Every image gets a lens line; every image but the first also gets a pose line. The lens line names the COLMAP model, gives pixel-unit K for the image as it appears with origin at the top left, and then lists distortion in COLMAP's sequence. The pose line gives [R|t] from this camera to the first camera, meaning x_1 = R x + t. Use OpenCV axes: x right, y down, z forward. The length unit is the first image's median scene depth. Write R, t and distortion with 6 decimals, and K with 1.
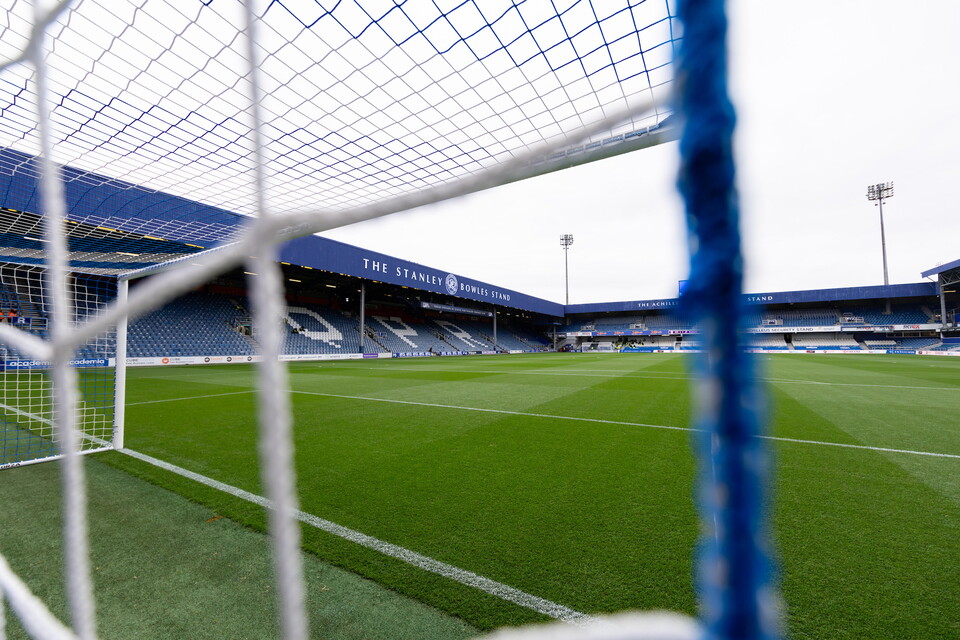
lens RADIAL K [[367.6, 0, 478.2], [0, 367.6, 323.8], [0, 0, 1]] dist [-0.001585, -0.000100]
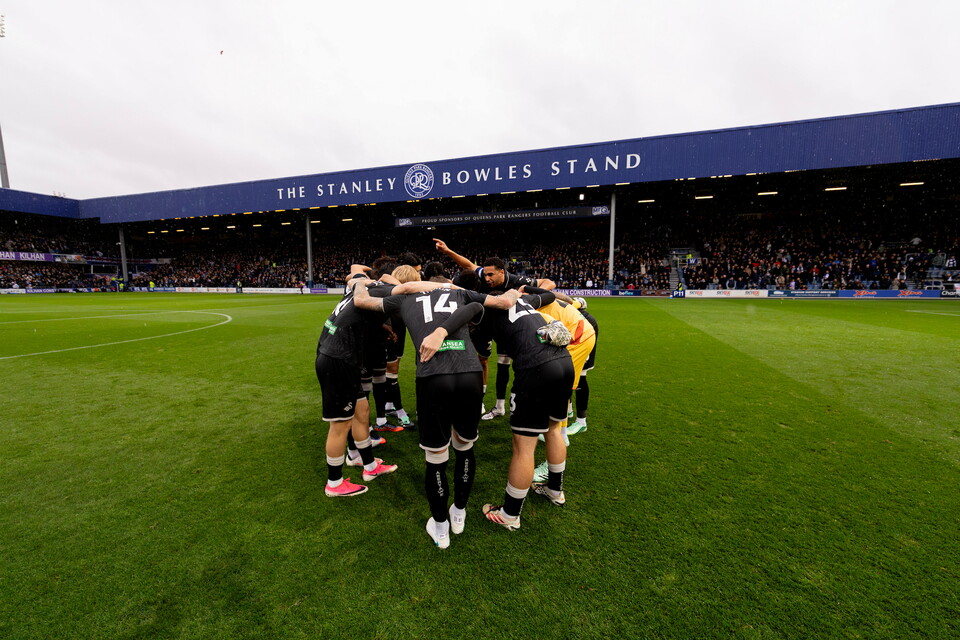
lens RADIAL K [[367.6, 0, 478.5], [0, 367.6, 321.9], [0, 0, 1]] dist [-0.001585, -0.000100]
pose [[0.254419, 0.107770, -0.961071, 0.594787], [0.063875, 0.989729, 0.127893, 0.057842], [0.964982, -0.093926, 0.244922, 0.944529]]
